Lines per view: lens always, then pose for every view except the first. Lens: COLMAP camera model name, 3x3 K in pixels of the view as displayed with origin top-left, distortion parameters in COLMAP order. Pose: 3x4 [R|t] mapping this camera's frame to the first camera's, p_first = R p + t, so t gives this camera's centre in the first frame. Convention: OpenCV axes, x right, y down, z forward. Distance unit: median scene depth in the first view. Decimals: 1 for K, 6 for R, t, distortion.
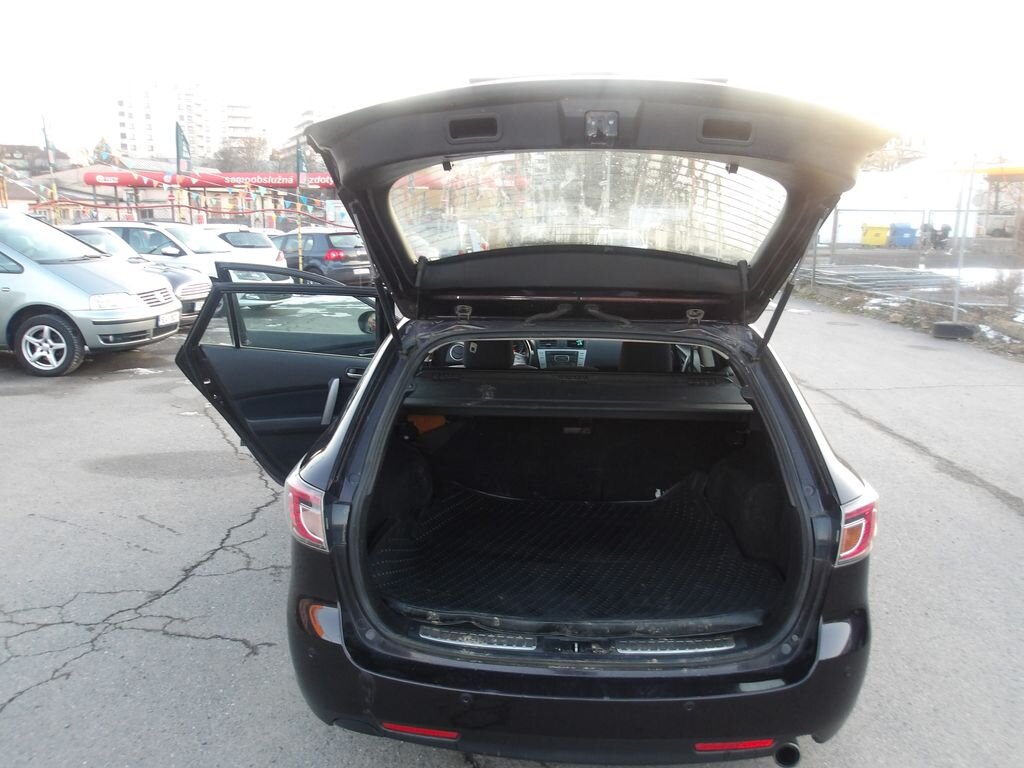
lens RADIAL K [[877.6, 0, 512.0], [0, 877.6, 384.0], [0, 0, 1]] dist [0.008117, -0.001162]
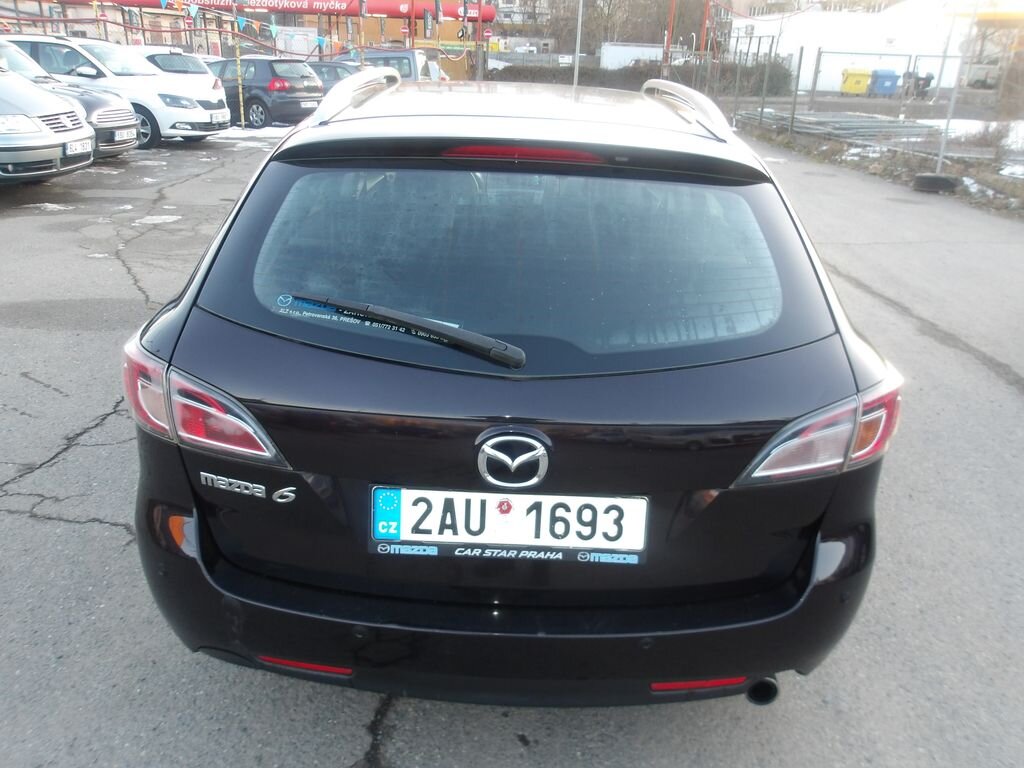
lens RADIAL K [[877.6, 0, 512.0], [0, 877.6, 384.0], [0, 0, 1]] dist [0.008117, -0.001162]
pose [[0.999010, 0.013082, 0.042518, 0.028116], [-0.020076, 0.985500, 0.168482, 0.006496], [-0.039697, -0.169169, 0.984787, 0.165167]]
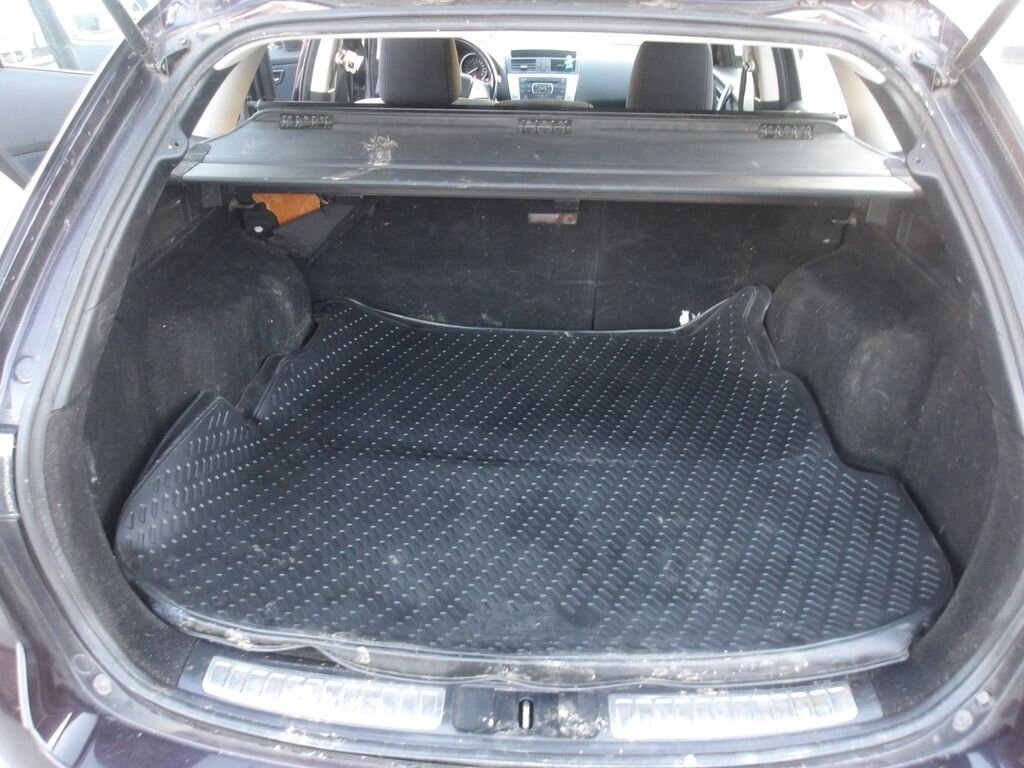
lens RADIAL K [[839.5, 0, 512.0], [0, 839.5, 384.0], [0, 0, 1]] dist [-0.004181, -0.003934]
pose [[0.999999, -0.000573, 0.001294, 0.044804], [0.000158, 0.953962, 0.299928, -0.007725], [-0.001406, -0.299928, 0.953961, 0.425082]]
